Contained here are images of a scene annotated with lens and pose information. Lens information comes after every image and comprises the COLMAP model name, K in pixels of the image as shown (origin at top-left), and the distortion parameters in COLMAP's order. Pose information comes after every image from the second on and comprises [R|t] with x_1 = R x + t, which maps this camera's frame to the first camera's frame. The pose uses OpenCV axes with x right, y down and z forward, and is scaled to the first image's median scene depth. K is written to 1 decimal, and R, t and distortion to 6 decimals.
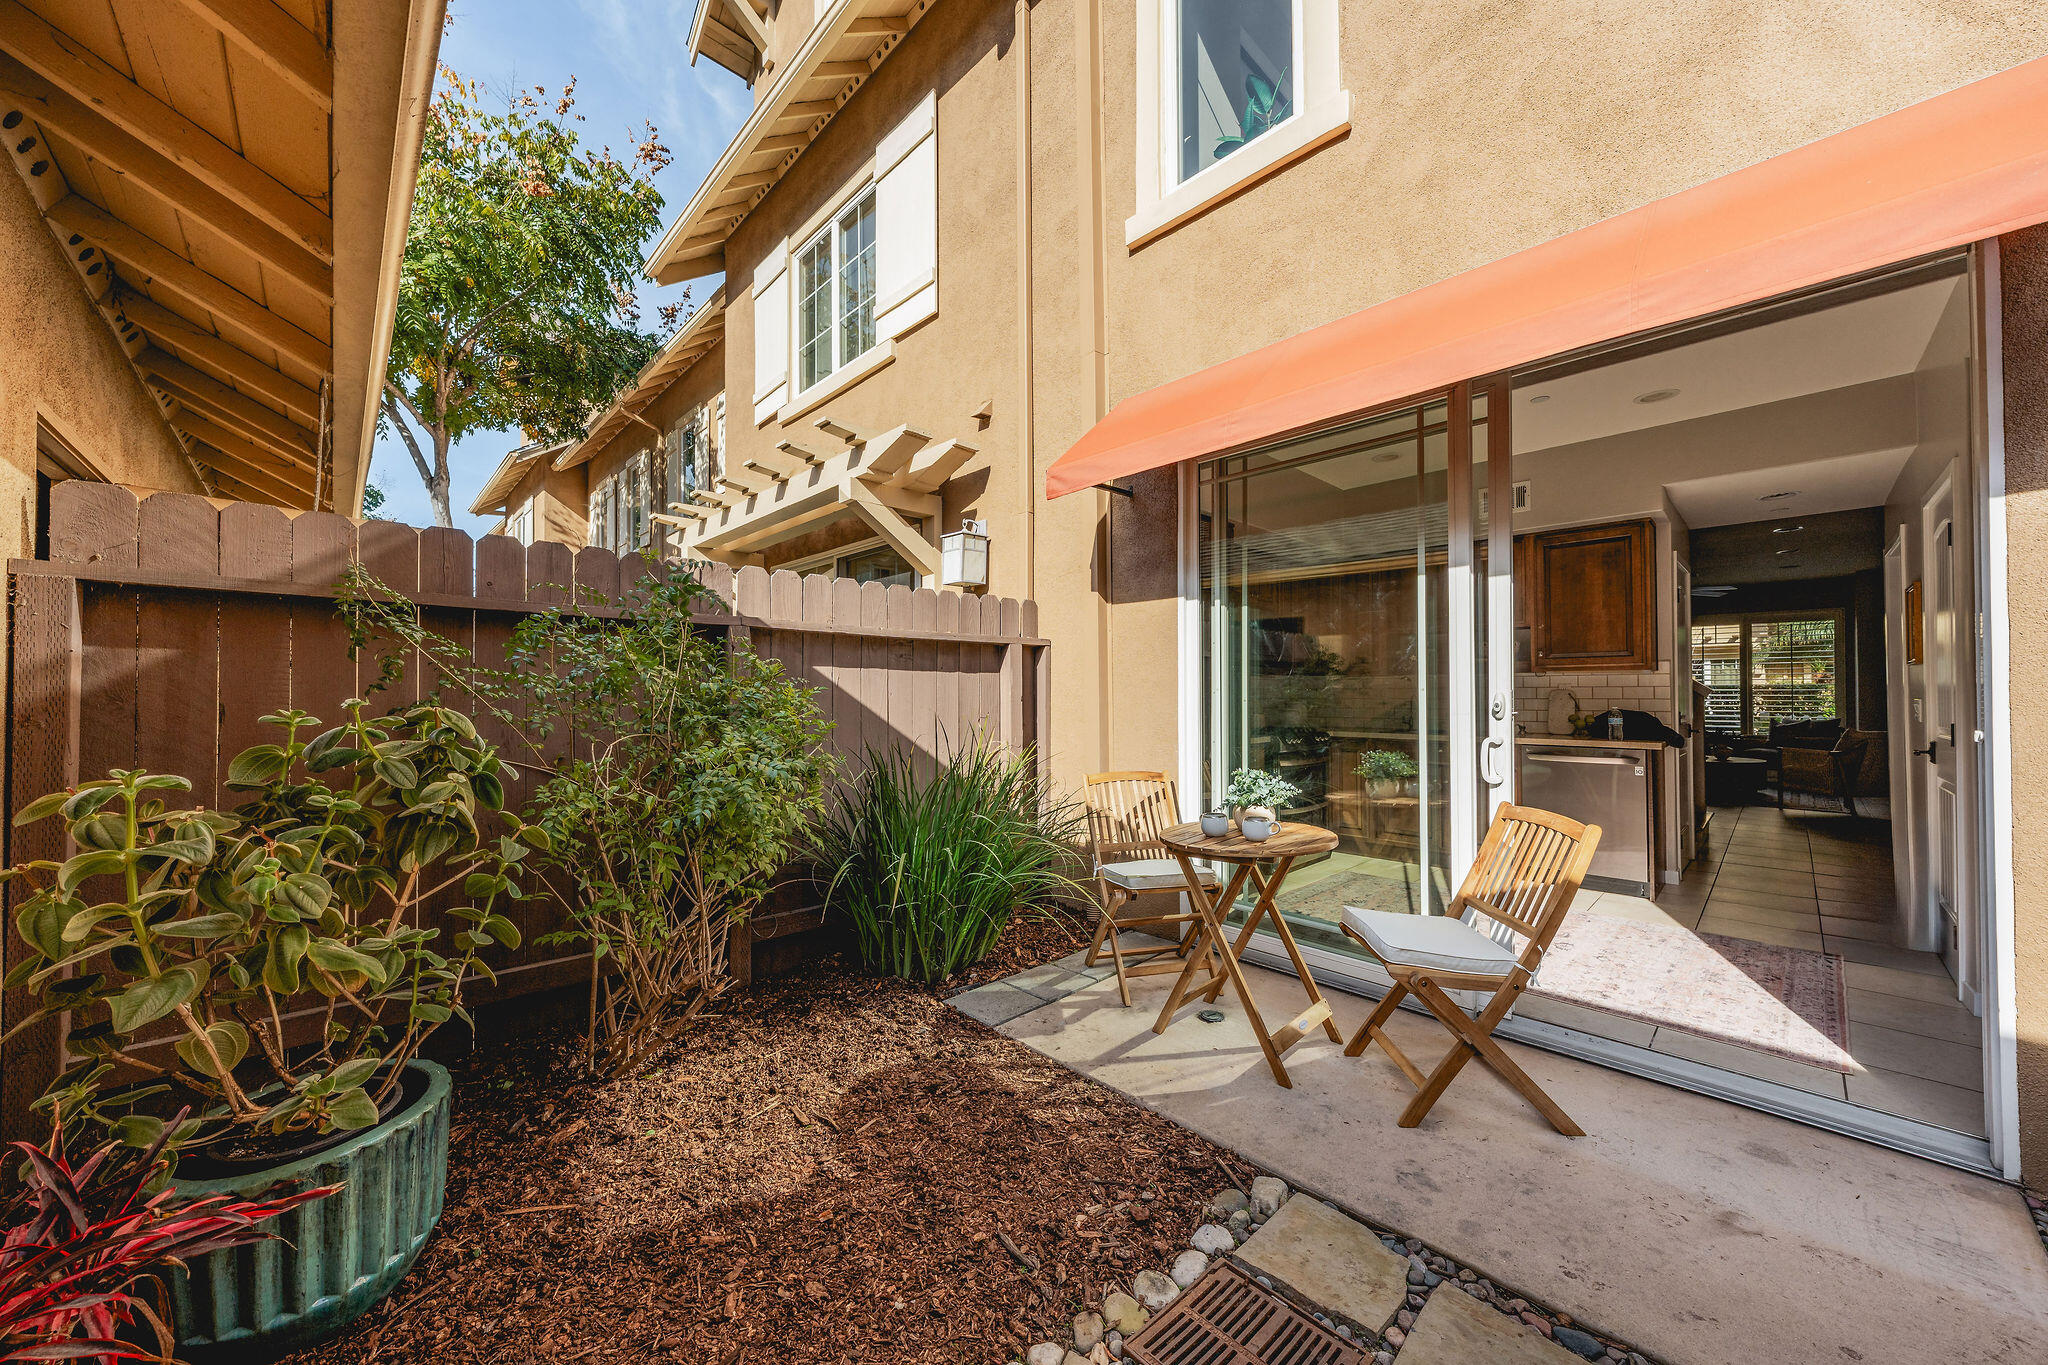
lens RADIAL K [[739.2, 0, 1020.3], [0, 739.2, 680.6], [0, 0, 1]] dist [0.000766, 0.000072]
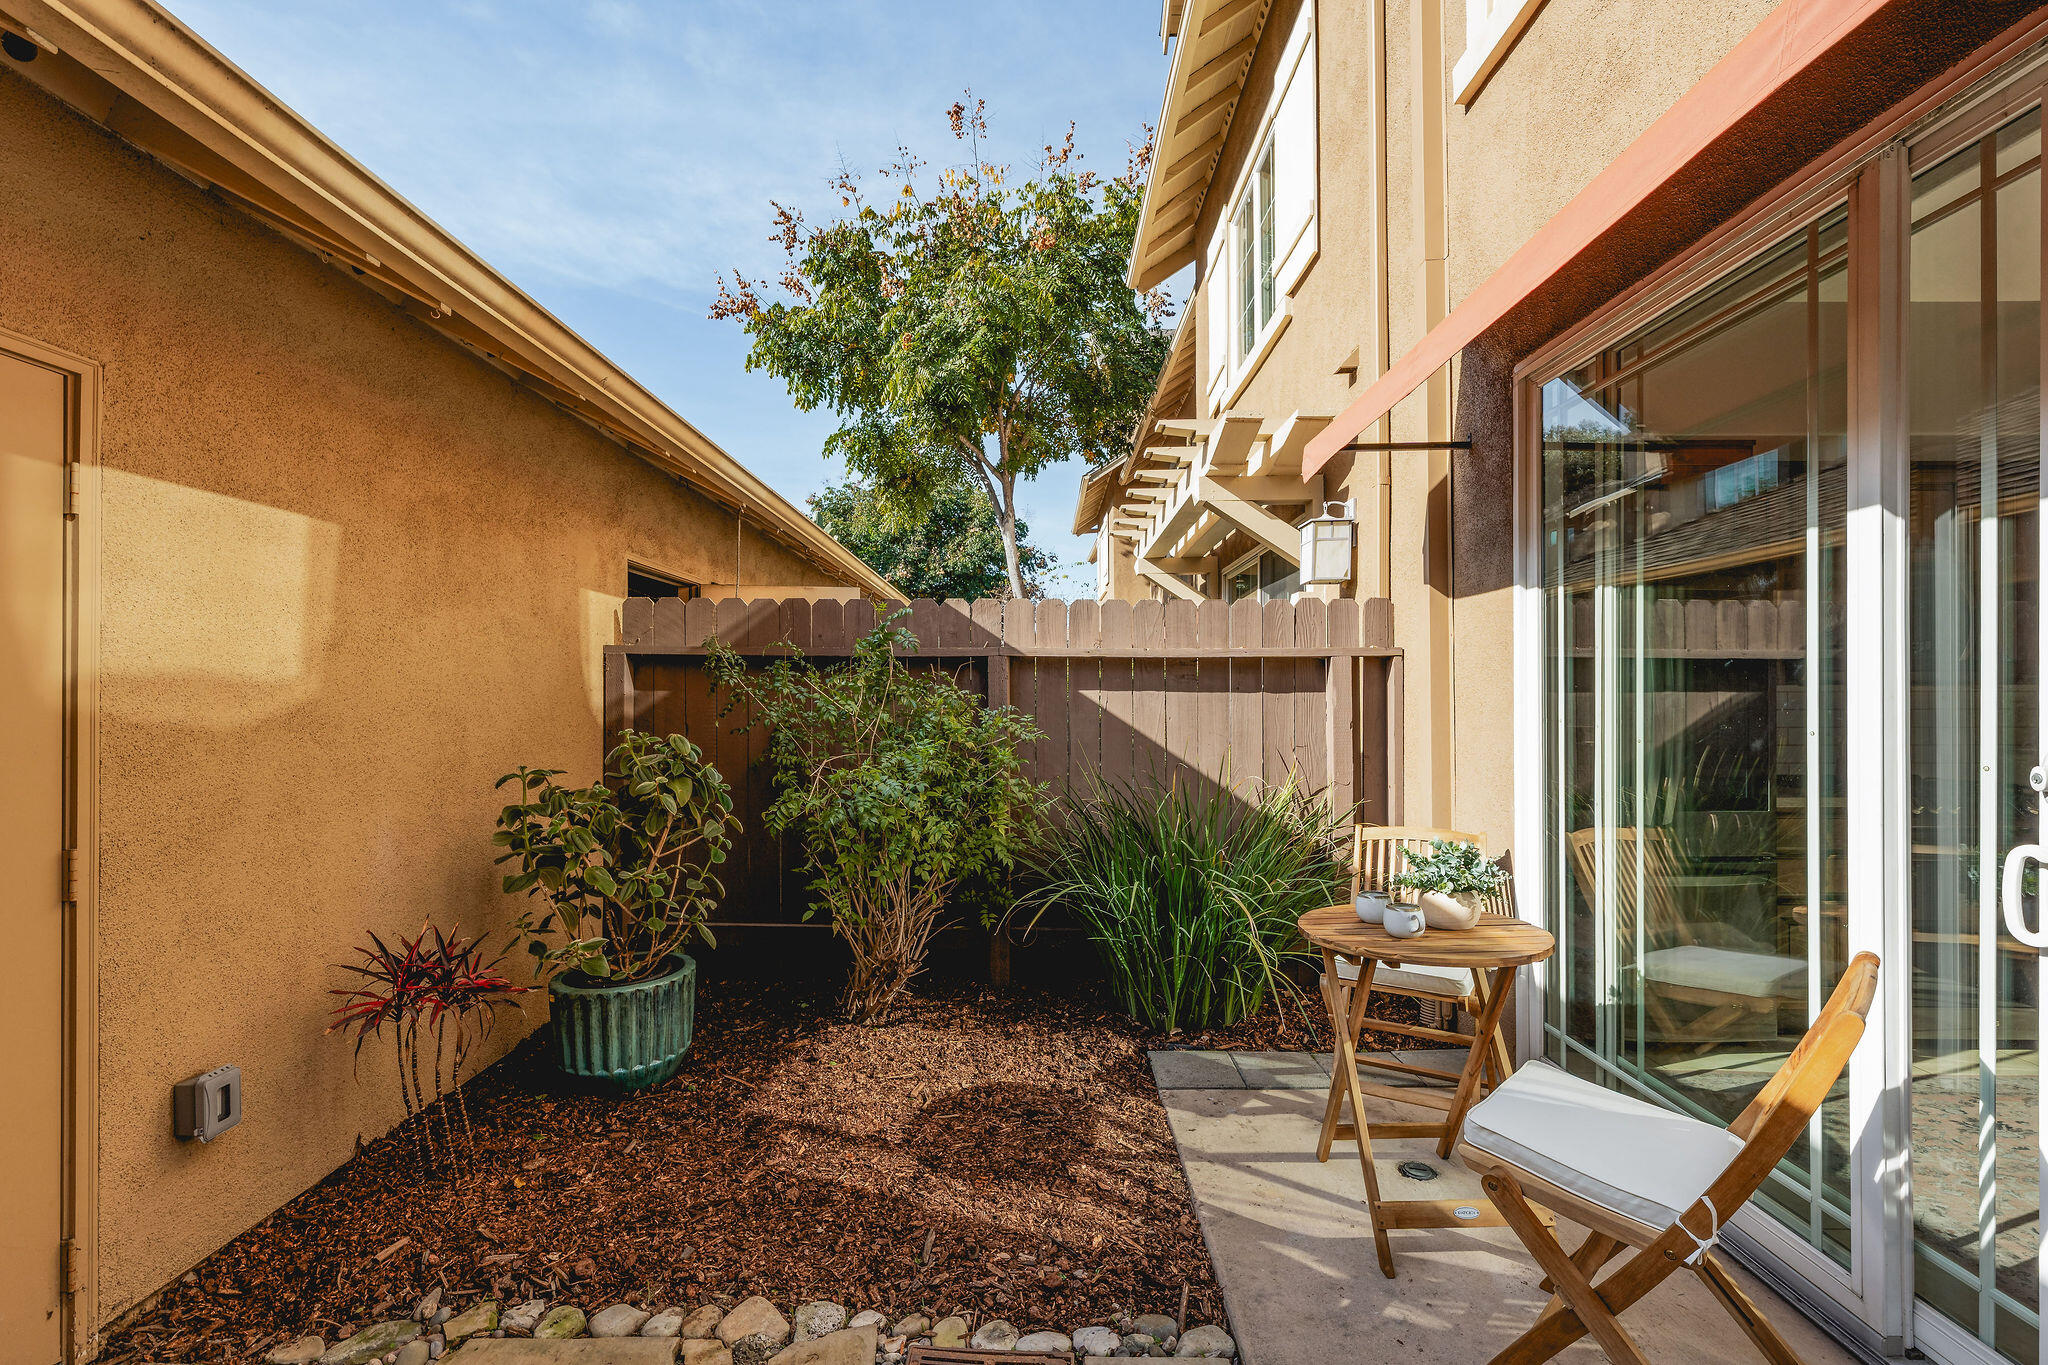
lens RADIAL K [[875.5, 0, 1015.2], [0, 875.5, 692.0], [0, 0, 1]] dist [0.001245, 0.000063]
pose [[0.710052, -0.003163, -0.704142, 0.522780], [0.012546, 0.999888, 0.008159, -0.029808], [0.704037, -0.014627, 0.710012, 0.095806]]
